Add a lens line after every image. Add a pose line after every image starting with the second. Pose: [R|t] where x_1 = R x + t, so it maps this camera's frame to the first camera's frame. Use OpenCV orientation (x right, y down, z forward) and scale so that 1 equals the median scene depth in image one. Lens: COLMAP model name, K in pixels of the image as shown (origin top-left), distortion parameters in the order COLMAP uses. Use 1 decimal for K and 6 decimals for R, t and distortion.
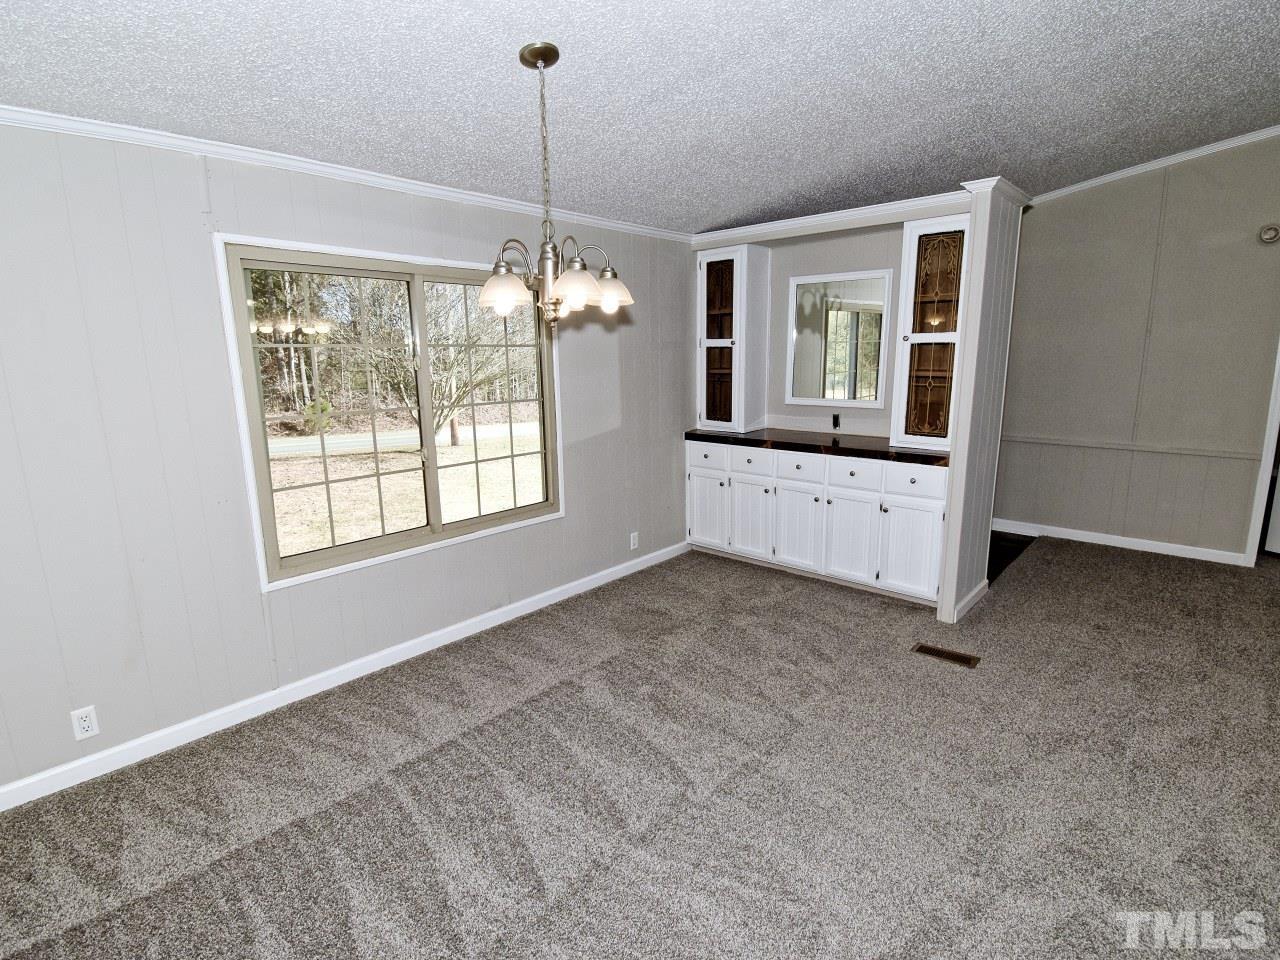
lens RADIAL K [[639.7, 0, 646.4], [0, 639.7, 478.3], [0, 0, 1]] dist [0.025808, -0.028203]
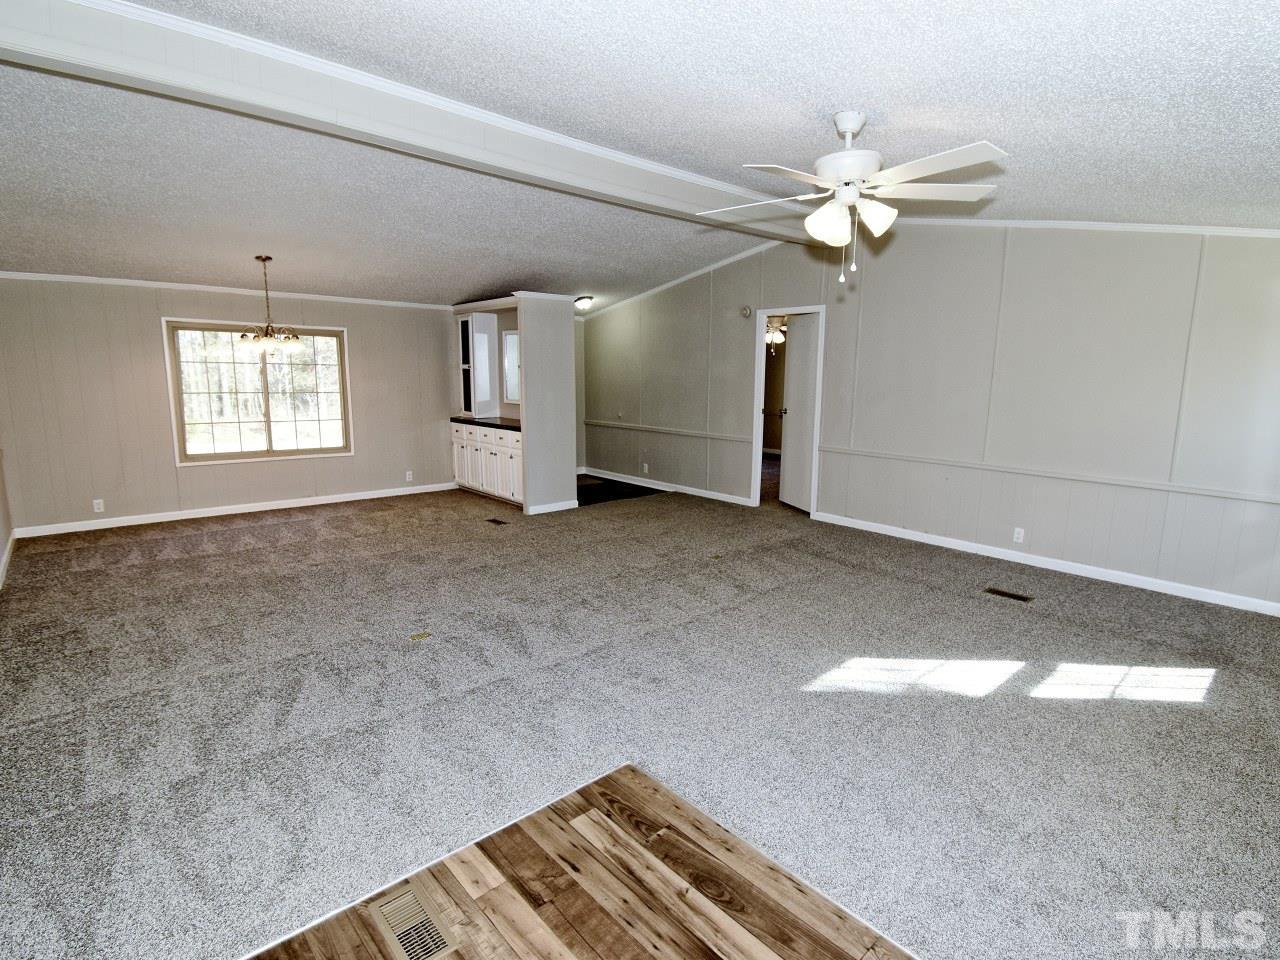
lens RADIAL K [[639.7, 0, 646.4], [0, 639.7, 478.3], [0, 0, 1]] dist [0.025808, -0.028203]
pose [[0.992823, 0.044409, -0.111045, 0.831518], [-0.048716, 0.998150, -0.036381, 0.136171], [0.109224, 0.041529, 0.993149, -0.693681]]
